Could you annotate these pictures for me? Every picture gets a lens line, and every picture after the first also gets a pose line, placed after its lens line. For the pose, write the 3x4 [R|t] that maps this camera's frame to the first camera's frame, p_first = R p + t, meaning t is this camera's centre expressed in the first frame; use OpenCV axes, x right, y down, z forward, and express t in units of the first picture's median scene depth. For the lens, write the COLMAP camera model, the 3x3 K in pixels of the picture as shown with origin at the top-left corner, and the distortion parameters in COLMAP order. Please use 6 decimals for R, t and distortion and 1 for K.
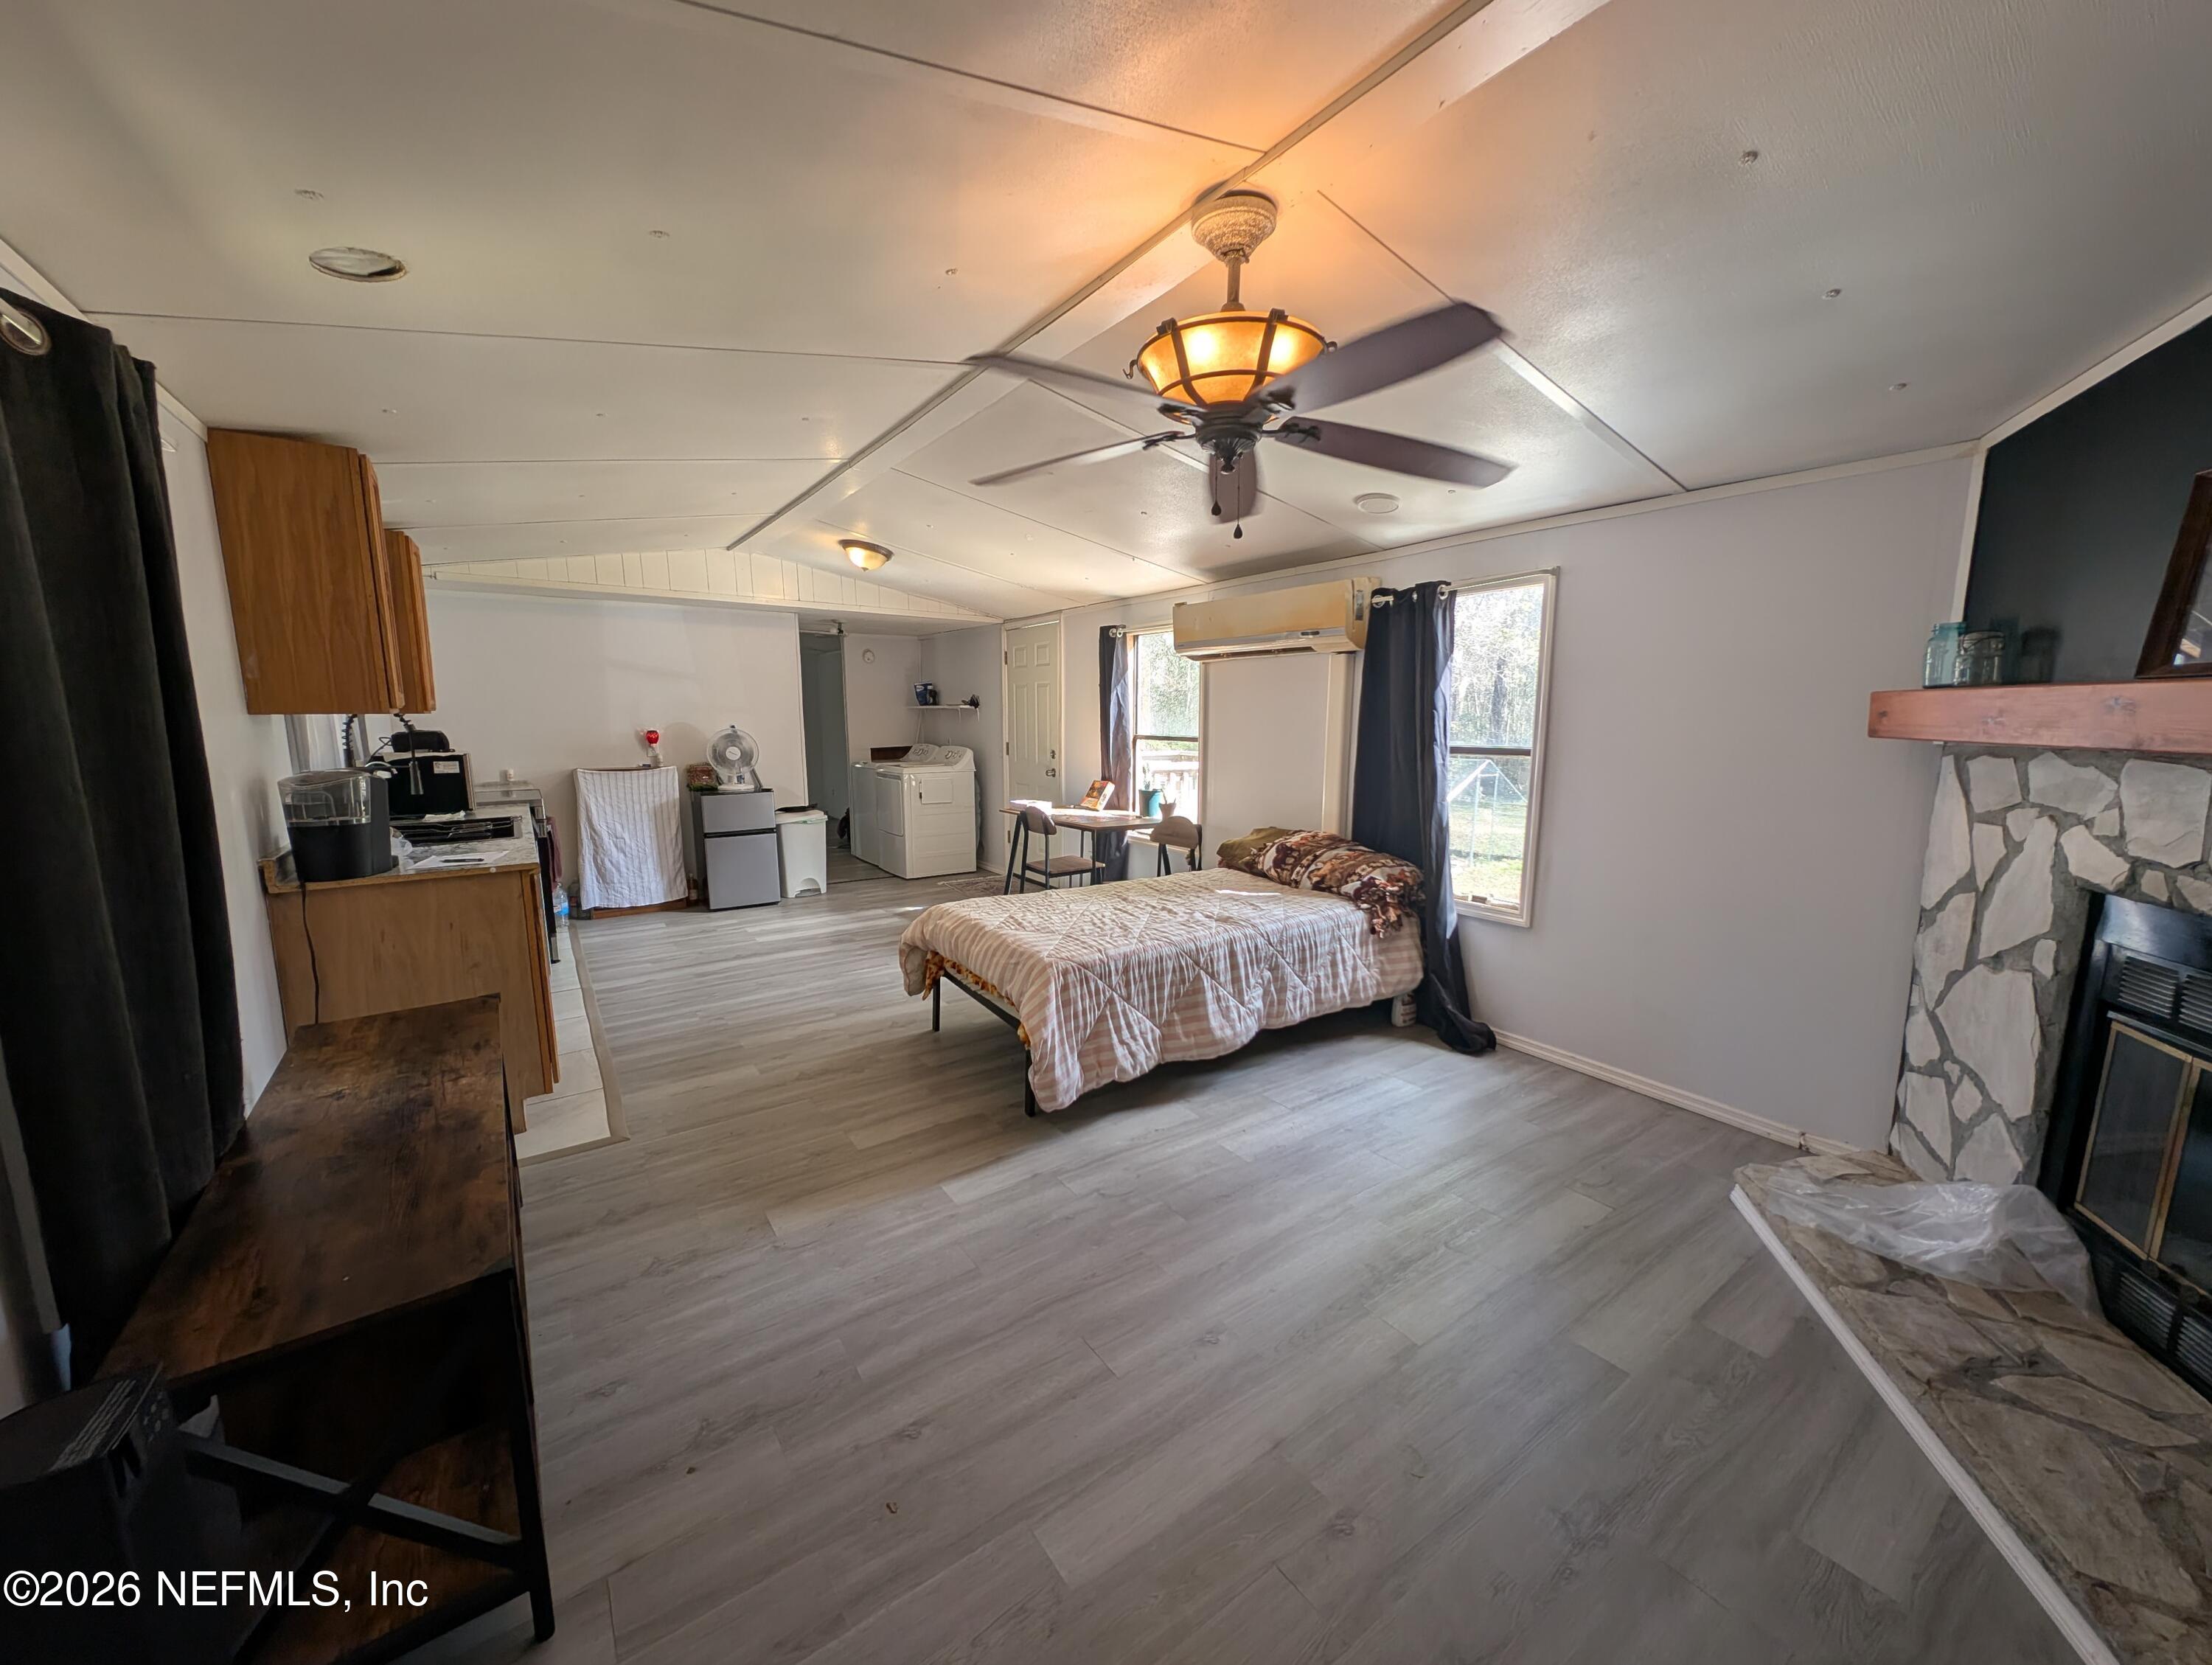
lens RADIAL K [[839.9, 0, 1117.4], [0, 839.9, 848.6], [0, 0, 1]] dist [0.002558, -0.000153]
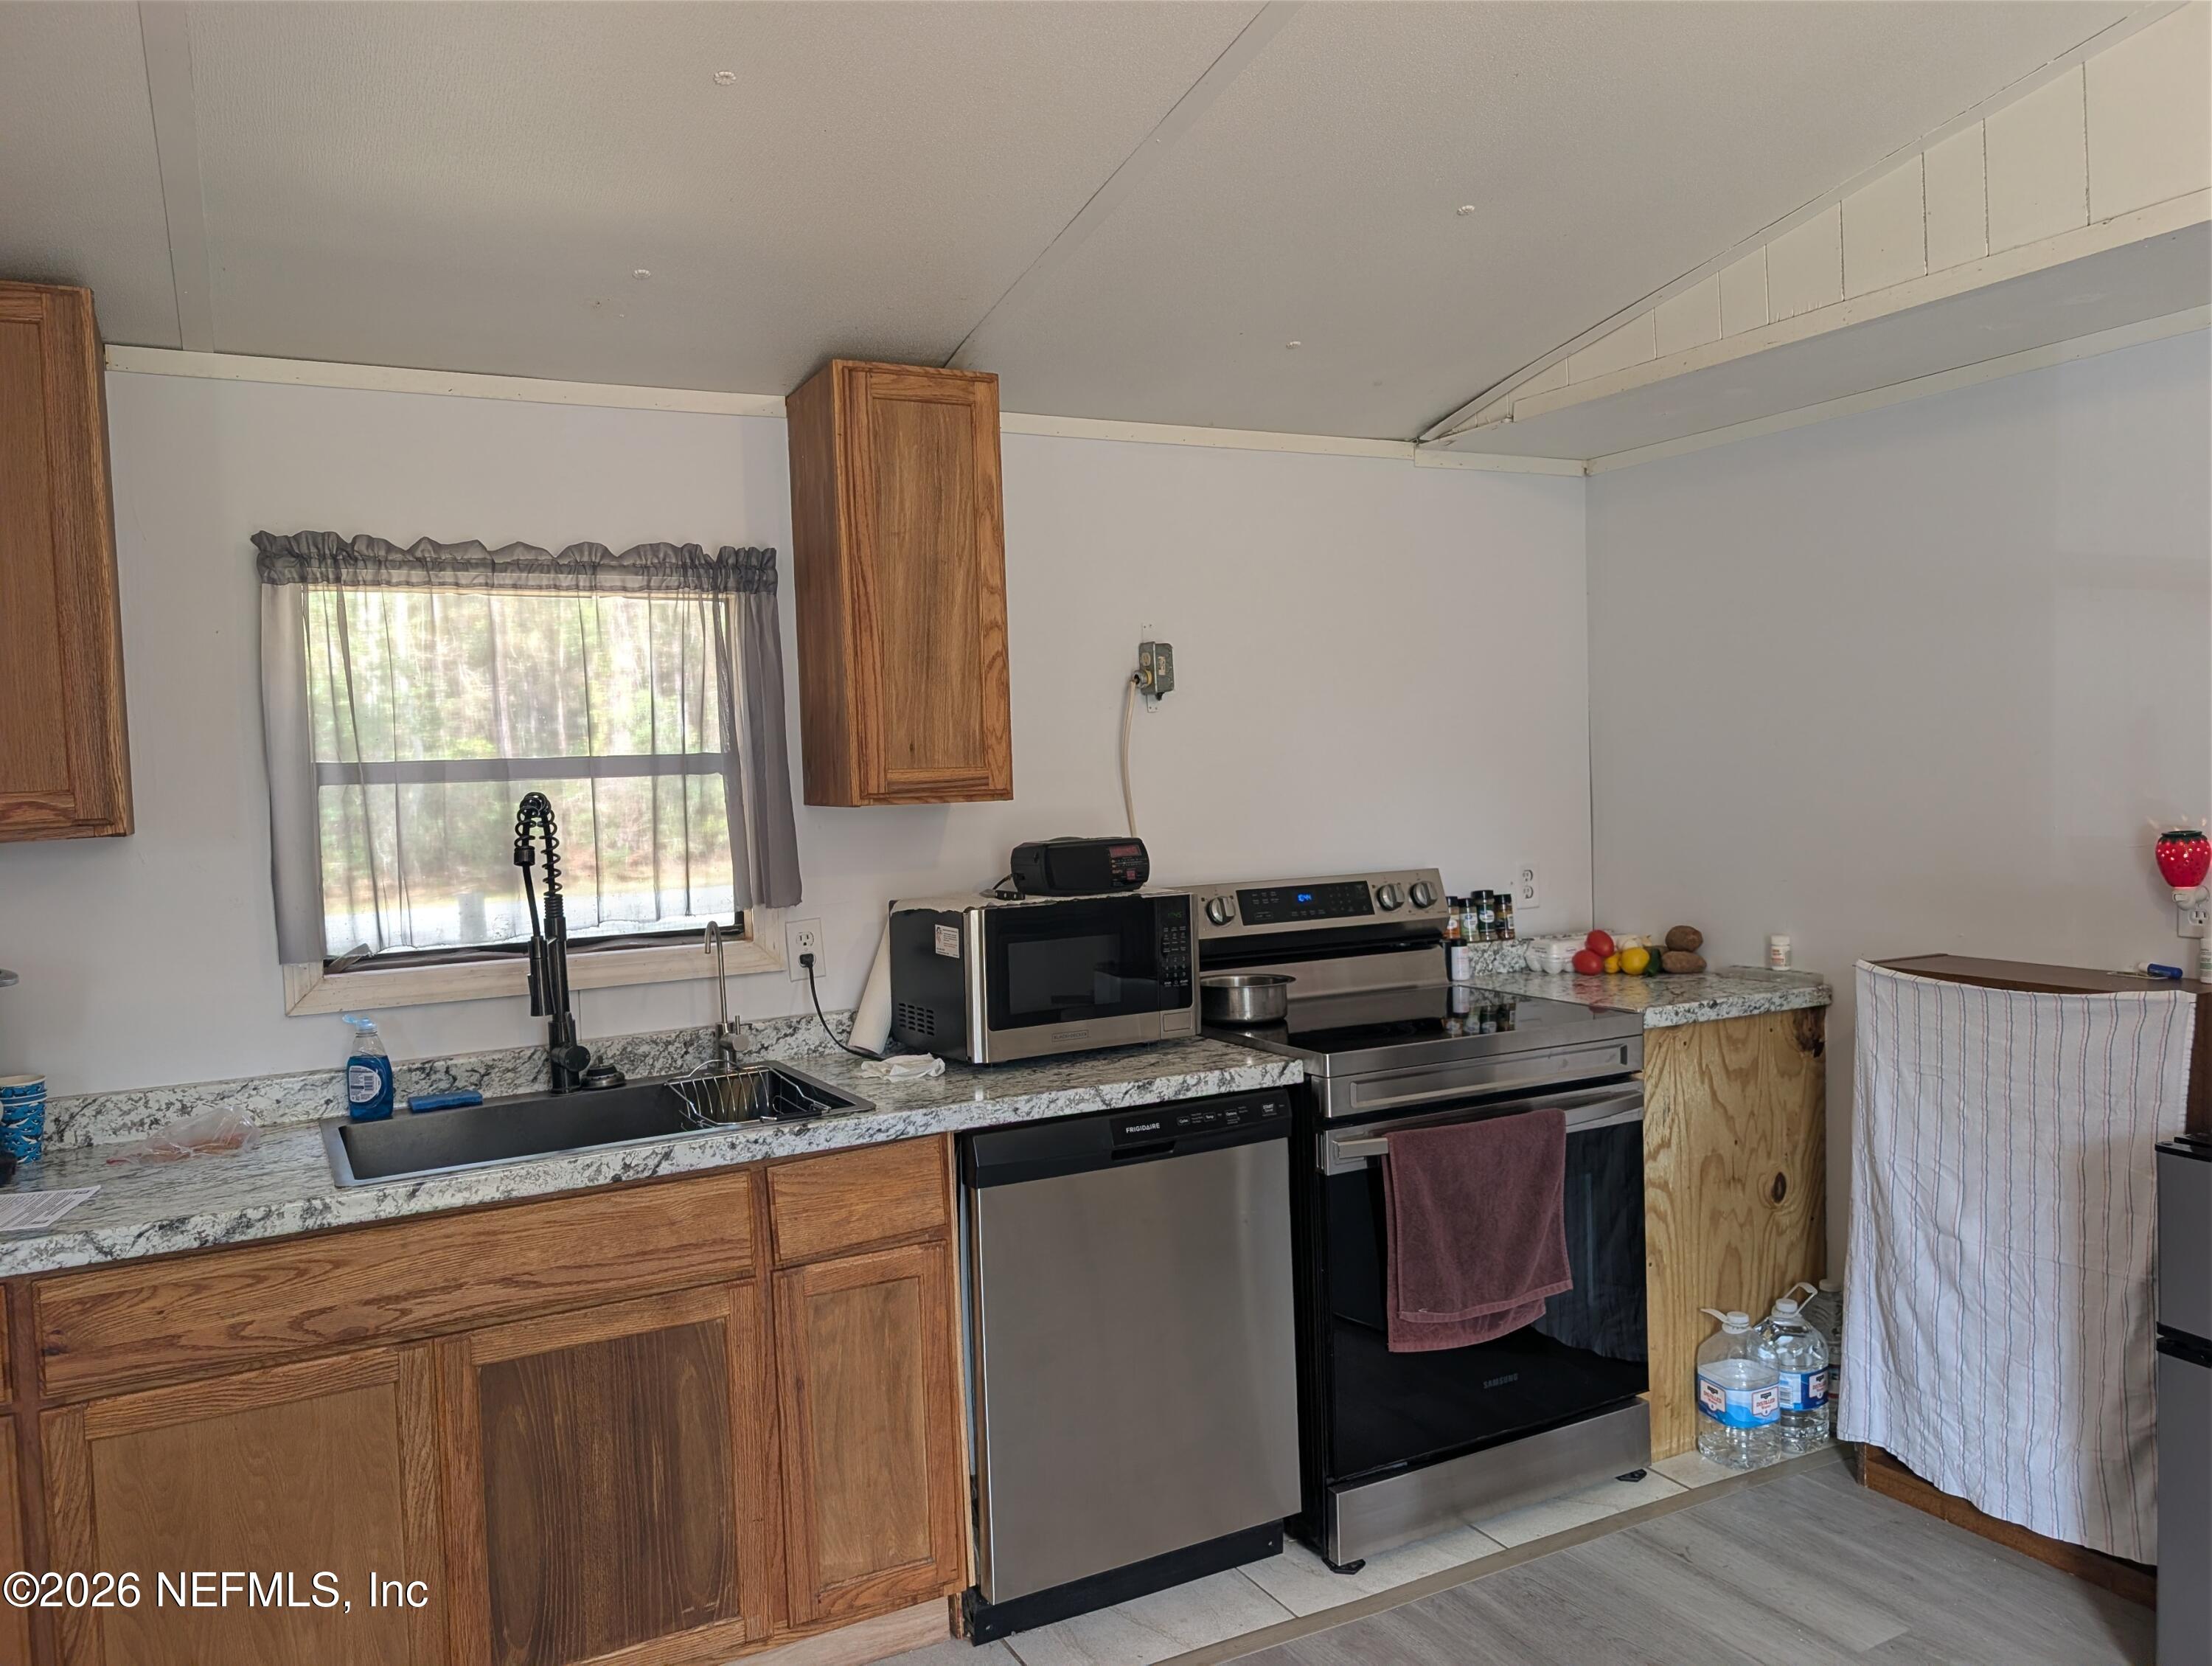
lens RADIAL K [[1585.5, 0, 1093.1], [0, 1585.5, 849.2], [0, 0, 1]] dist [0.020772, -0.020265]
pose [[-0.135398, 0.052828, -0.989382, -0.089019], [-0.121565, 0.990147, 0.069505, -0.187395], [0.983305, 0.129685, -0.127642, 1.090795]]
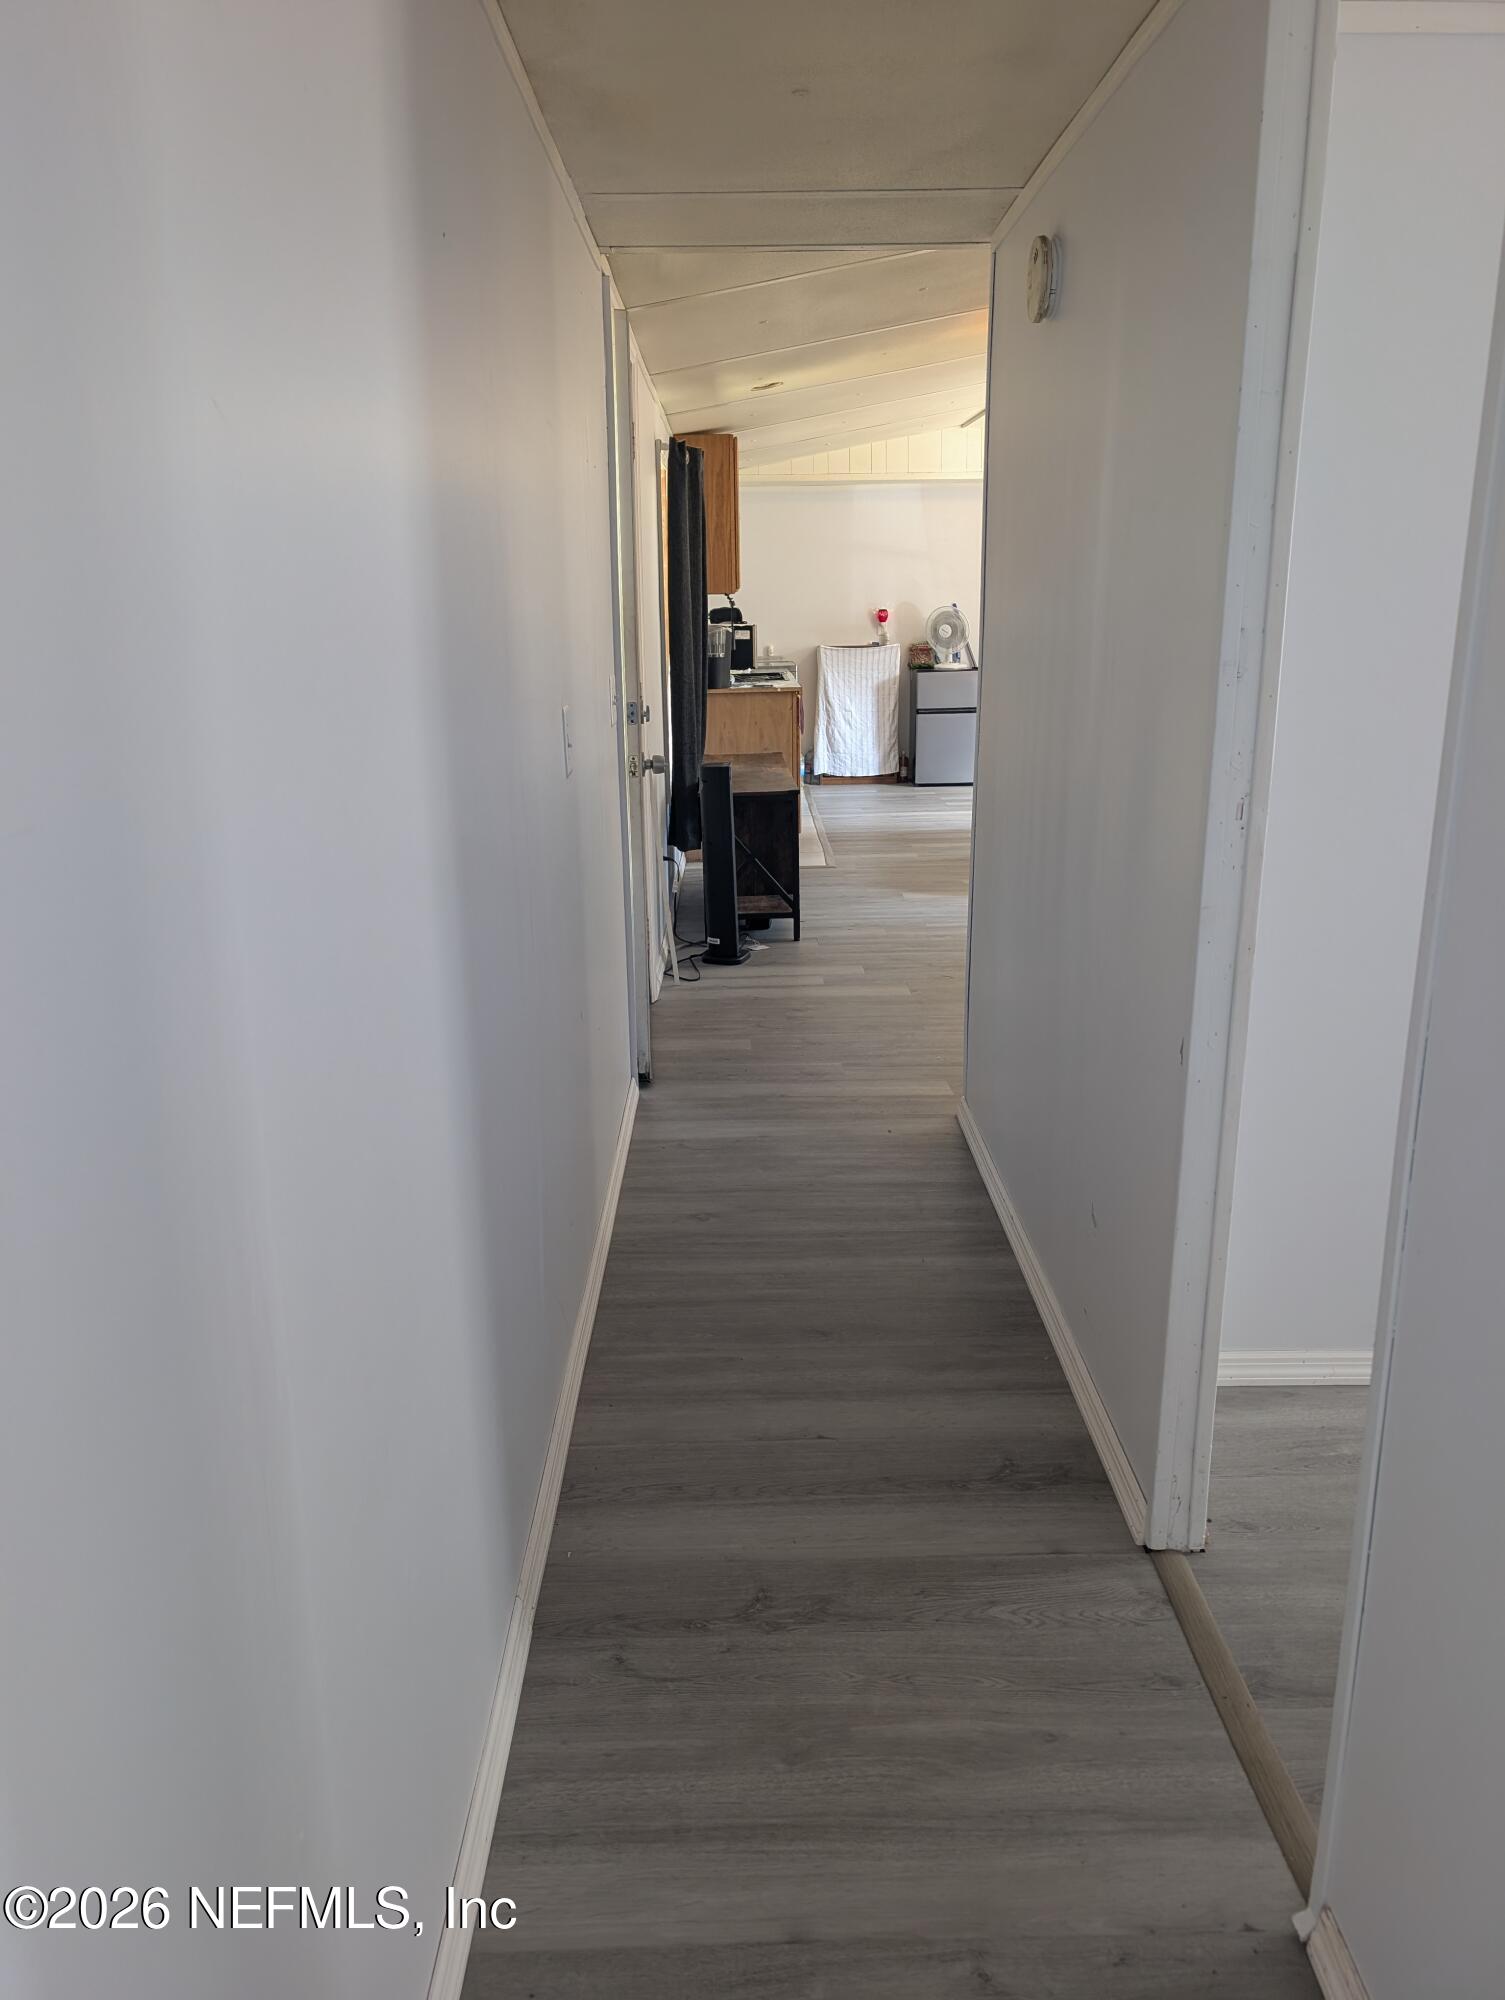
lens RADIAL K [[1418.7, 0, 745.2], [0, 1418.7, 1008.8], [0, 0, 1]] dist [0.004916, -0.001224]
pose [[0.819329, 0.144609, -0.554786, 0.527840], [-0.075289, 0.986426, 0.145930, 0.154078], [0.568358, -0.077796, 0.819095, -0.861347]]
